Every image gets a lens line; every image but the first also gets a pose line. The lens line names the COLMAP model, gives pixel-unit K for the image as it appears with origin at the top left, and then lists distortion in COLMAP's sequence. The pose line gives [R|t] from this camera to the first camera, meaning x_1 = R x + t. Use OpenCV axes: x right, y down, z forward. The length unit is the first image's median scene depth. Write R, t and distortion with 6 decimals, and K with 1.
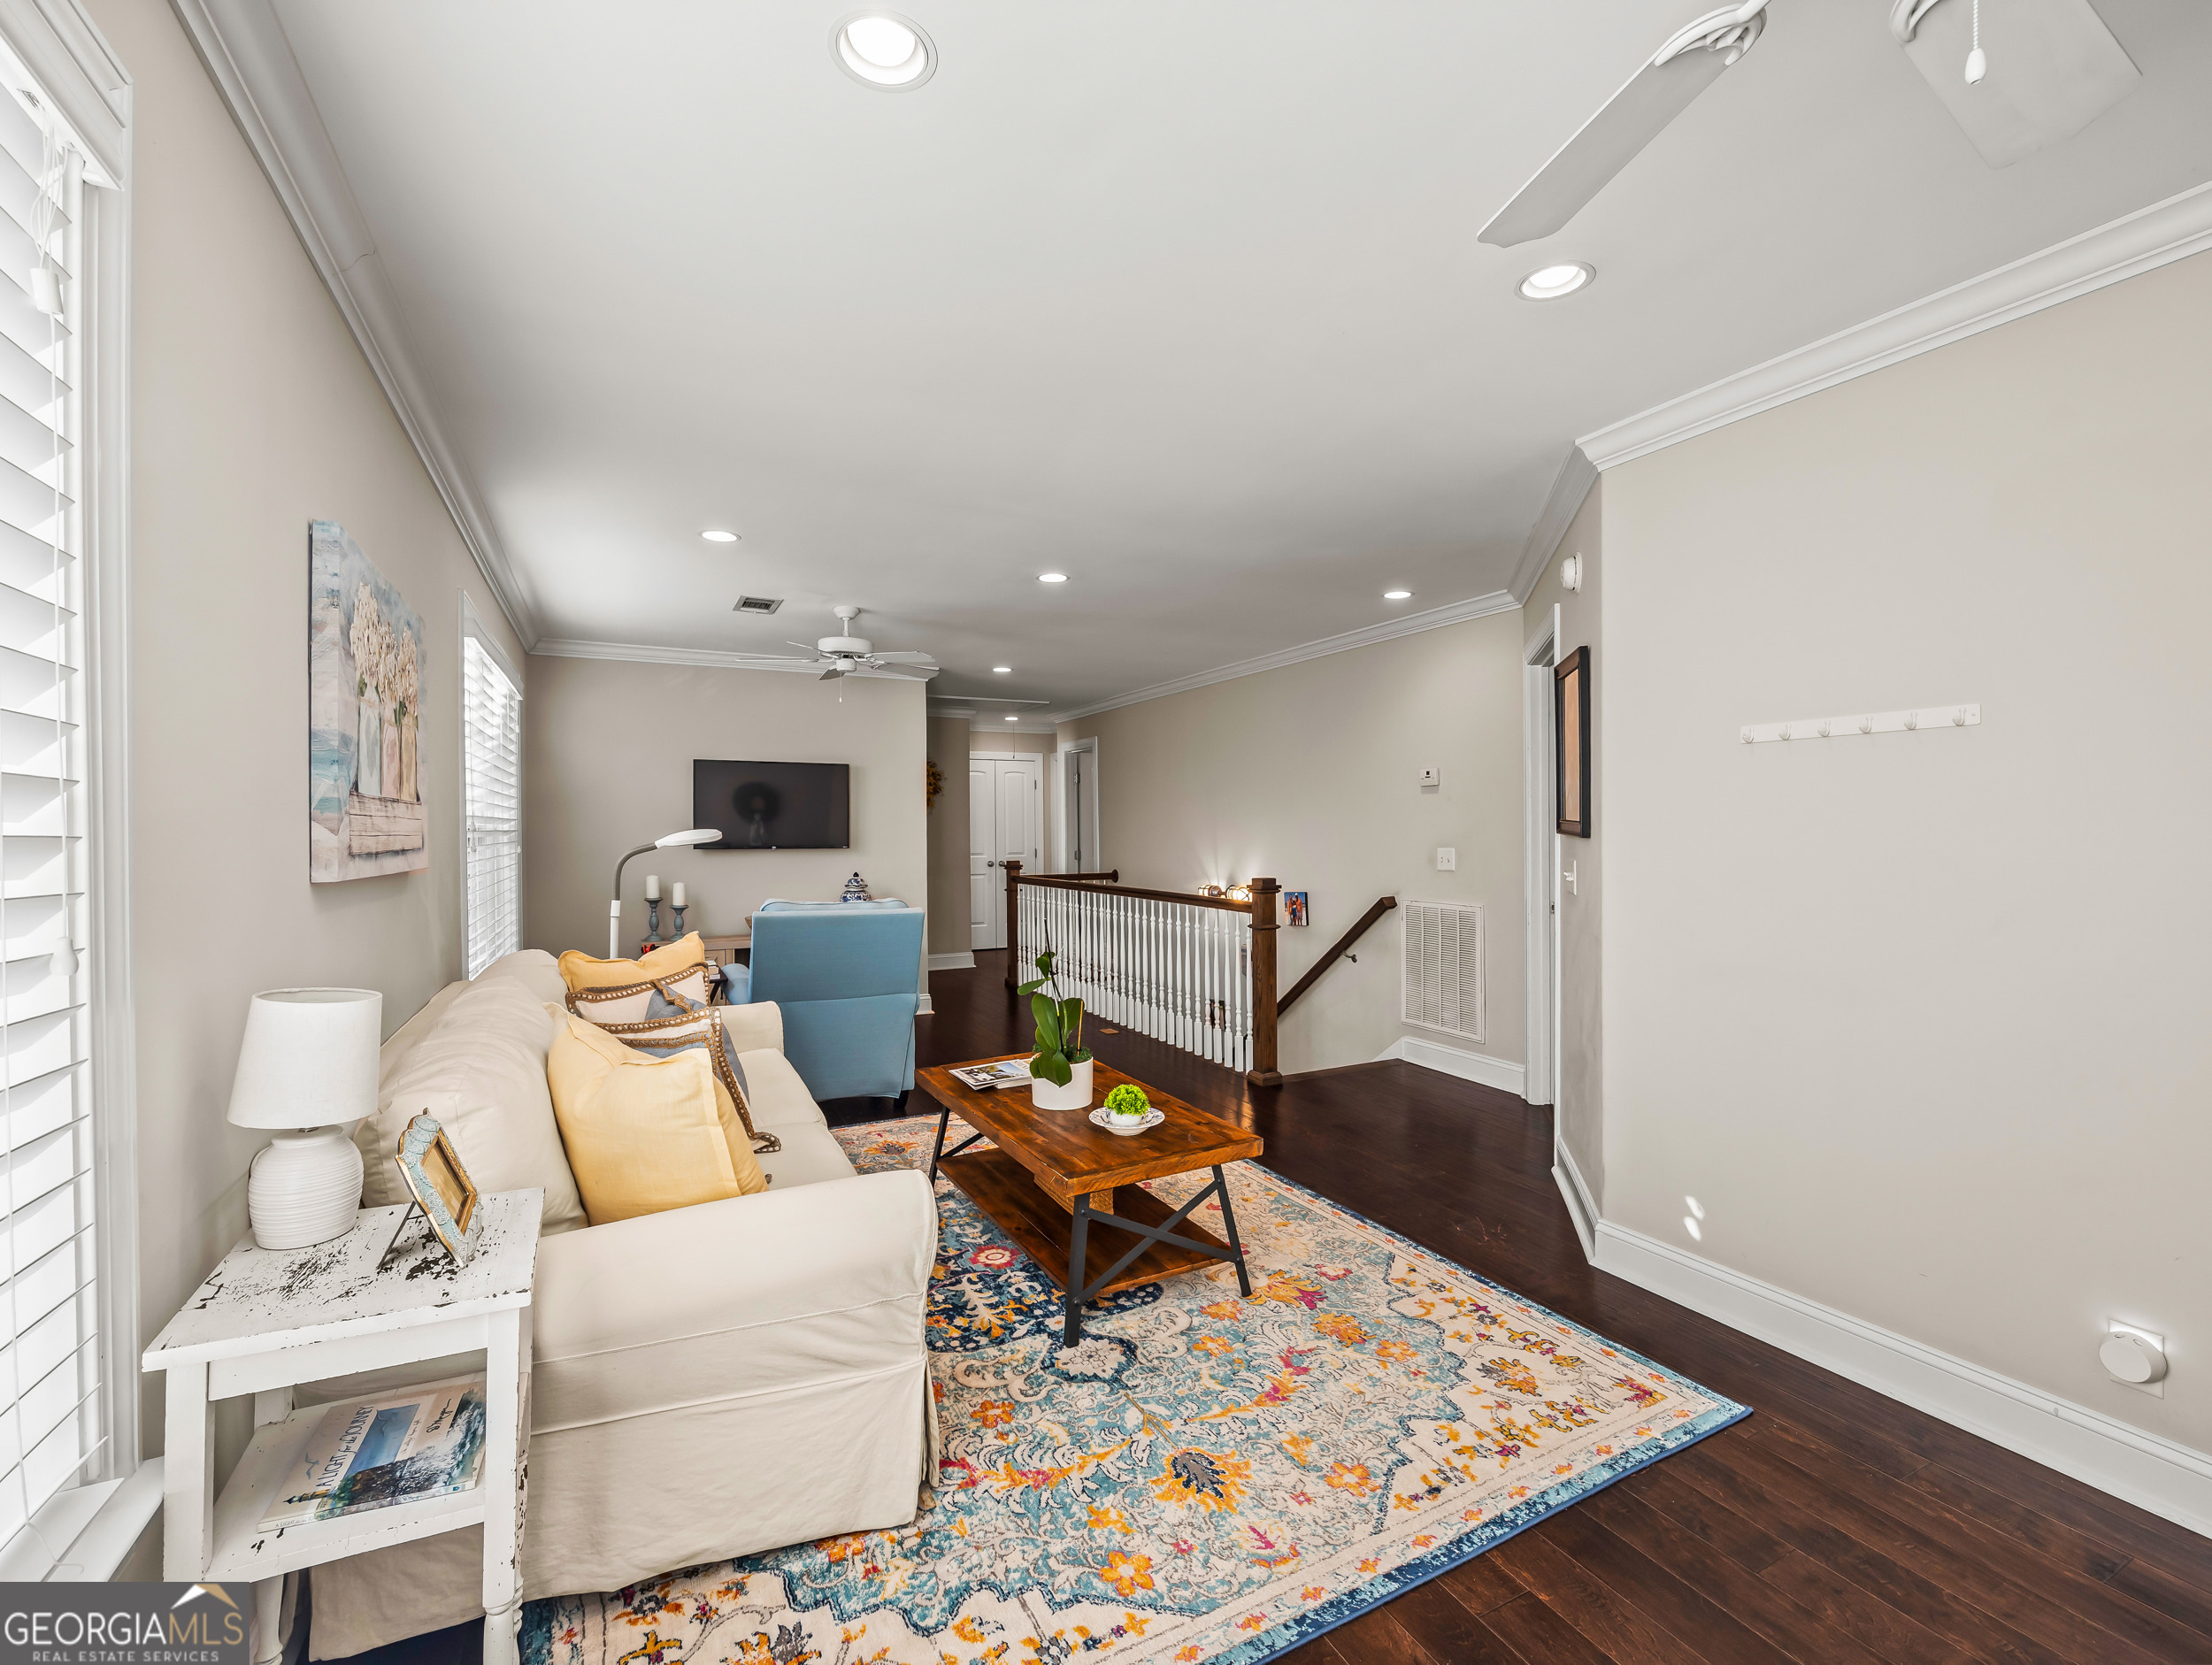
lens RADIAL K [[949.2, 0, 1105.3], [0, 949.2, 832.1], [0, 0, 1]] dist [-0.002570, 0.001152]
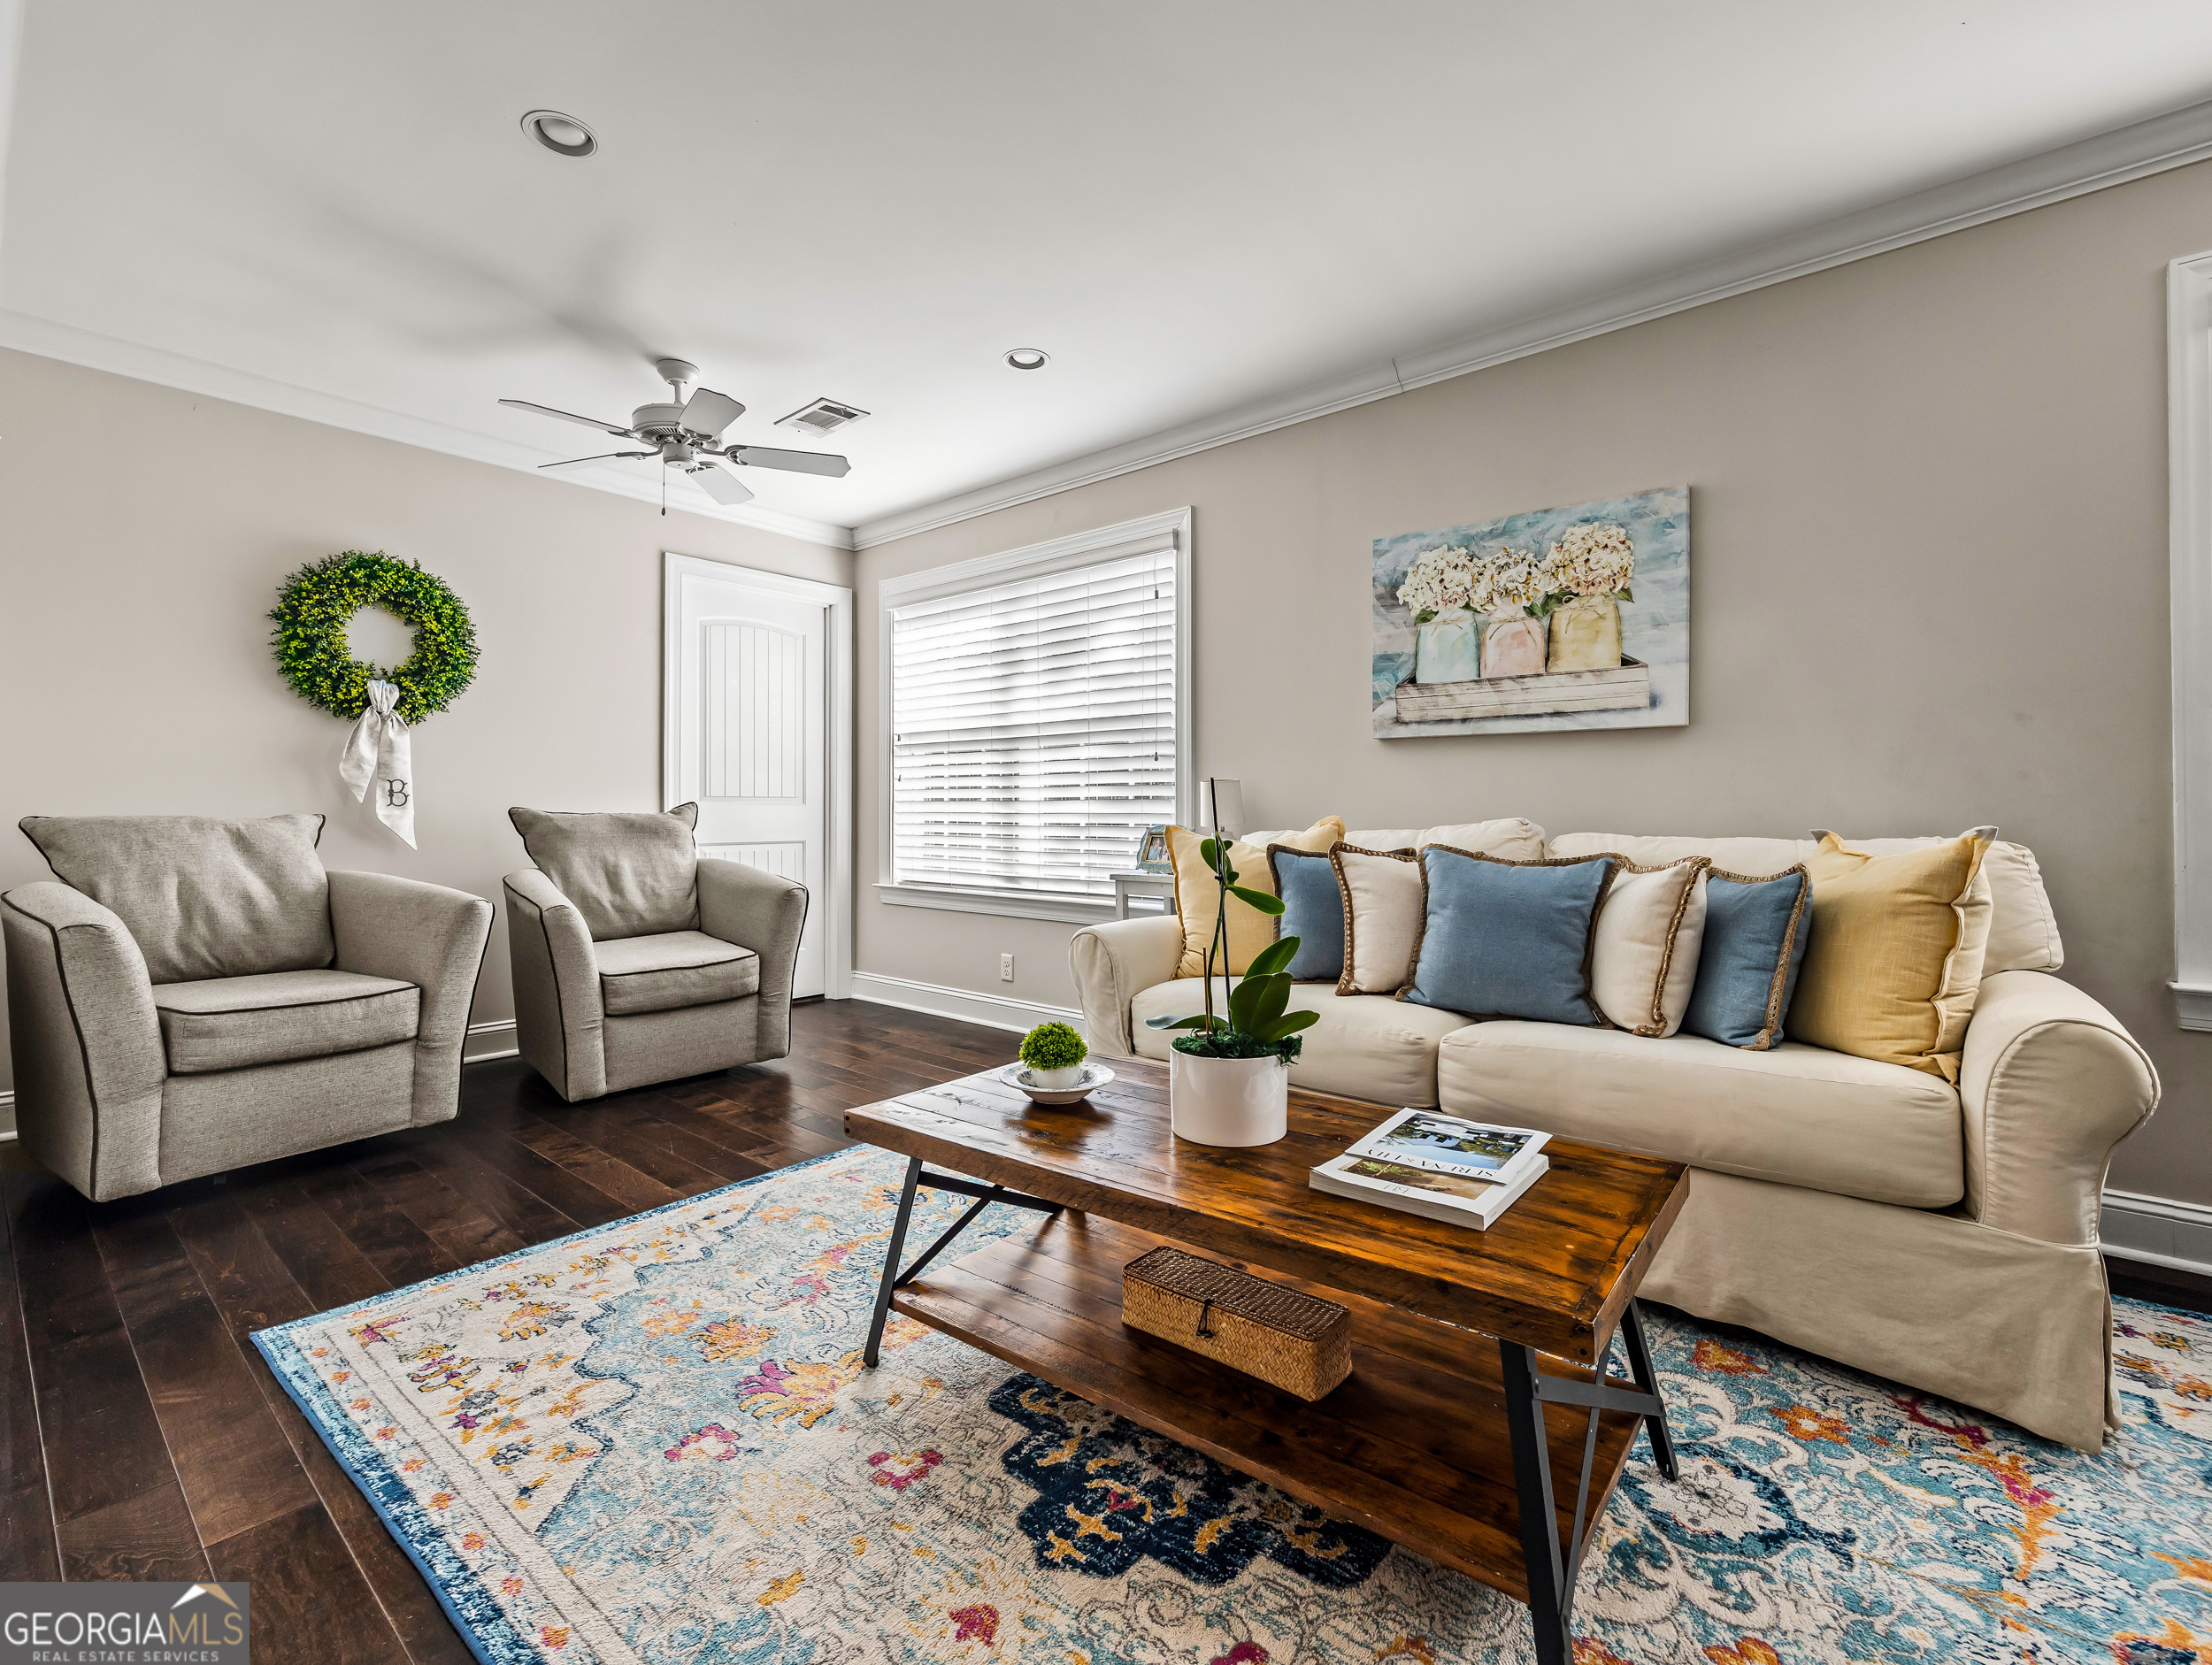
lens RADIAL K [[989.4, 0, 1105.8], [0, 989.4, 808.7], [0, 0, 1]] dist [0.000950, -0.000028]
pose [[-0.921201, 0.003755, -0.389068, 0.272329], [0.004302, 0.999991, -0.000534, 0.124924], [0.389063, -0.002166, -0.921209, 1.752185]]
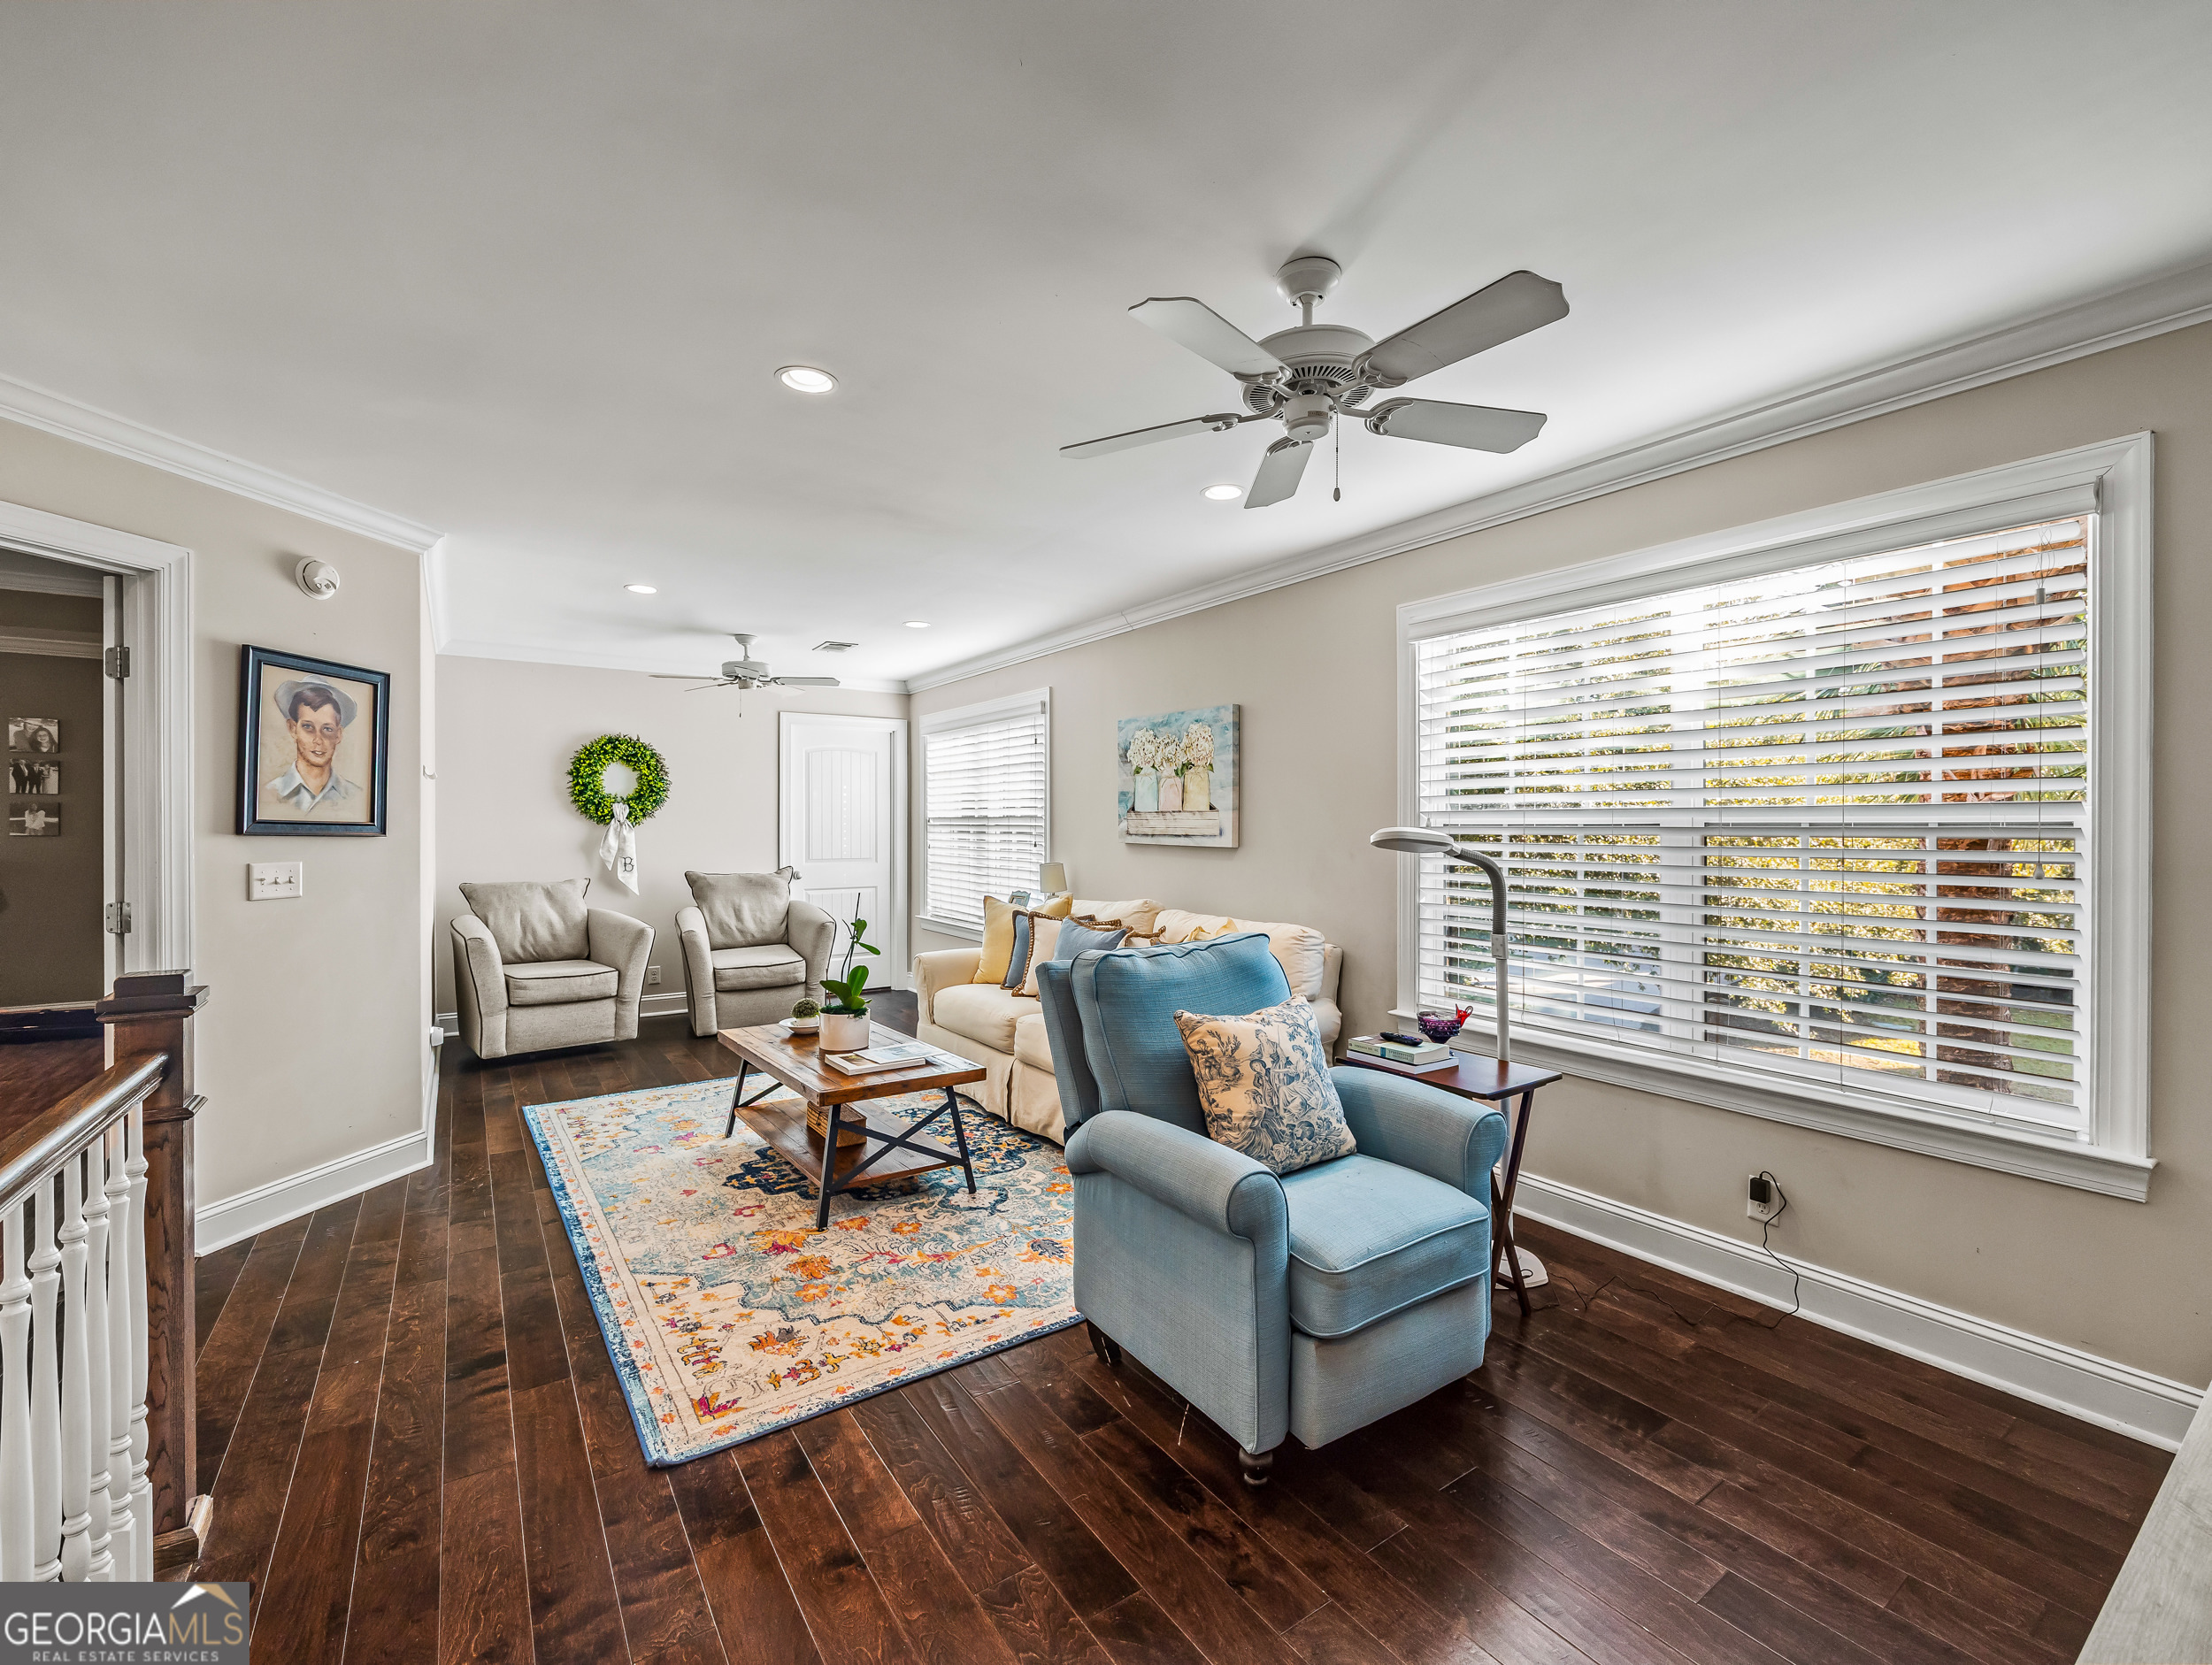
lens RADIAL K [[949.2, 0, 1103.2], [0, 949.2, 834.2], [0, 0, 1]] dist [-0.002570, 0.001152]
pose [[-0.991173, 0.004910, -0.132481, -0.258160], [0.003465, 0.999932, 0.011137, -0.008043], [0.132527, 0.010579, -0.991123, 2.695574]]
